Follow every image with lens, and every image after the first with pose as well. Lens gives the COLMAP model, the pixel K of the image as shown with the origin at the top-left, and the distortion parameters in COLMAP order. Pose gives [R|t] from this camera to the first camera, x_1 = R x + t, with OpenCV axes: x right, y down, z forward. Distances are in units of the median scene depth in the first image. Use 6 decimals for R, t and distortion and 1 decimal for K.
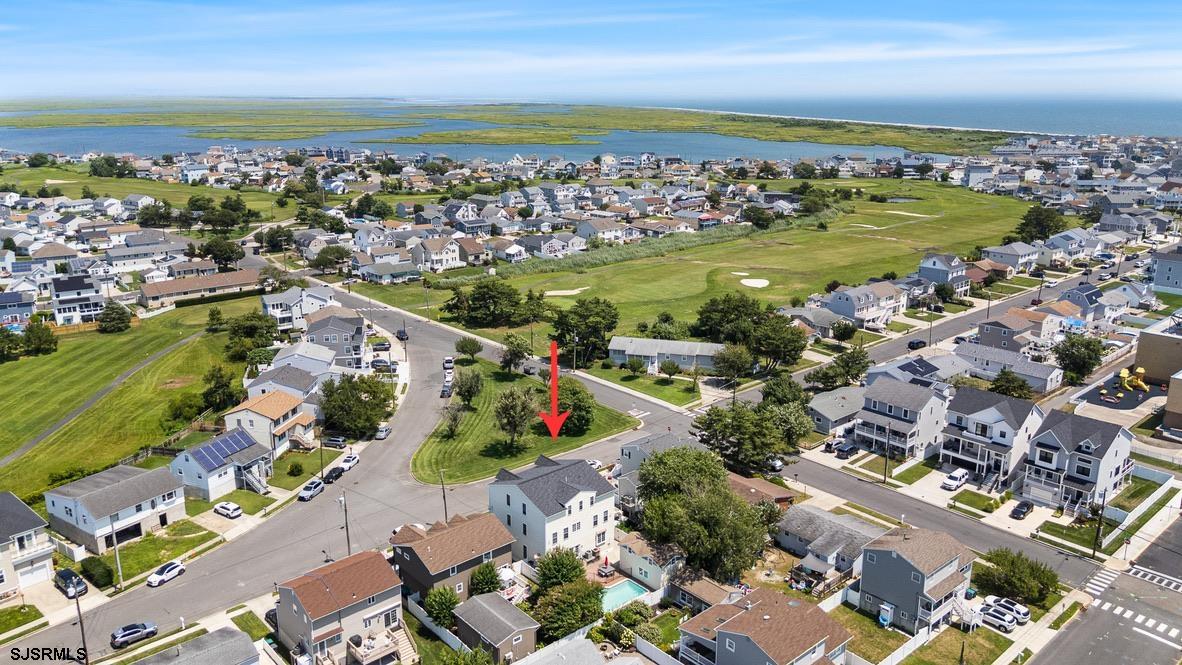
lens RADIAL K [[858.0, 0, 591.0], [0, 858.0, 332.5], [0, 0, 1]] dist [0.082672, -0.090857]
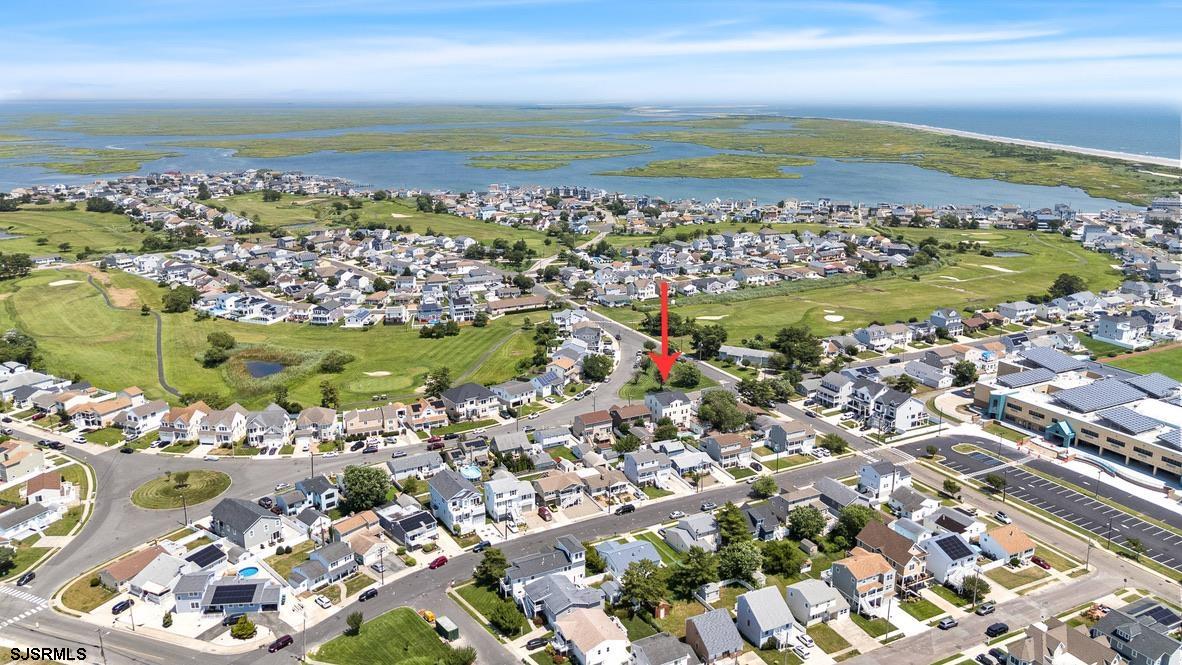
lens RADIAL K [[858.0, 0, 591.0], [0, 858.0, 332.5], [0, 0, 1]] dist [0.082672, -0.090857]
pose [[0.966688, 0.062969, -0.248092, 0.203735], [-0.063474, 0.997966, 0.005971, -0.015517], [0.247963, 0.009975, 0.968718, -0.903481]]
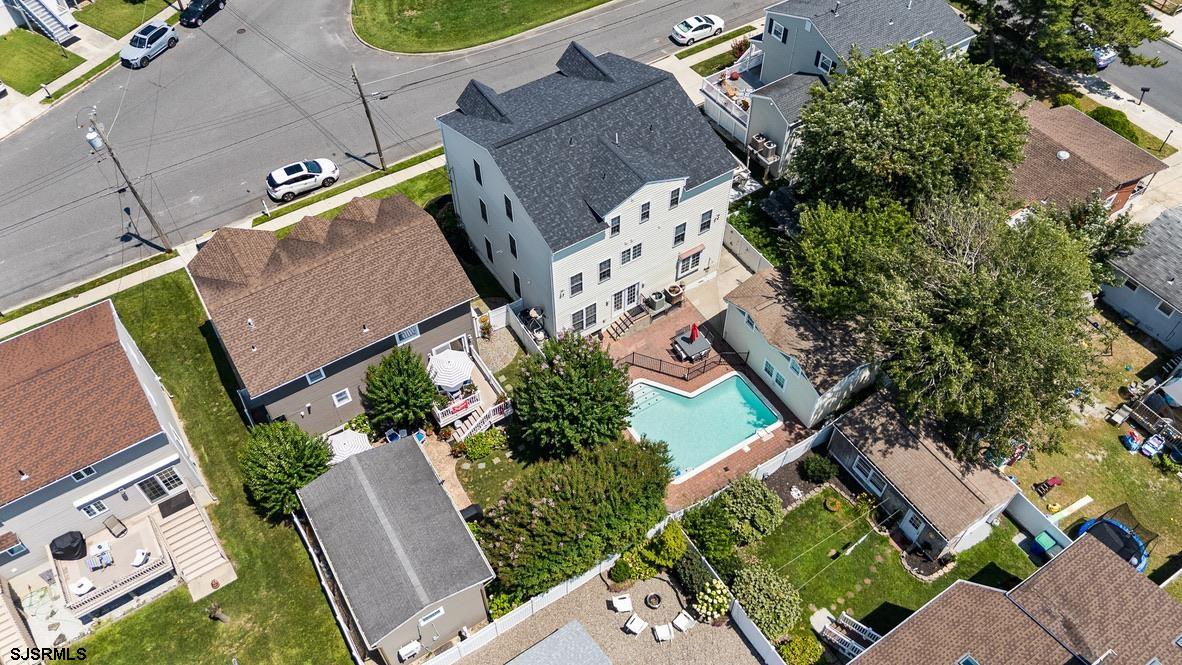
lens RADIAL K [[858.0, 0, 591.0], [0, 858.0, 332.5], [0, 0, 1]] dist [0.082672, -0.090857]
pose [[0.988443, 0.114204, -0.099685, 0.005135], [-0.034482, 0.809744, 0.585769, 0.004977], [0.147616, -0.575562, 0.804325, 0.329846]]
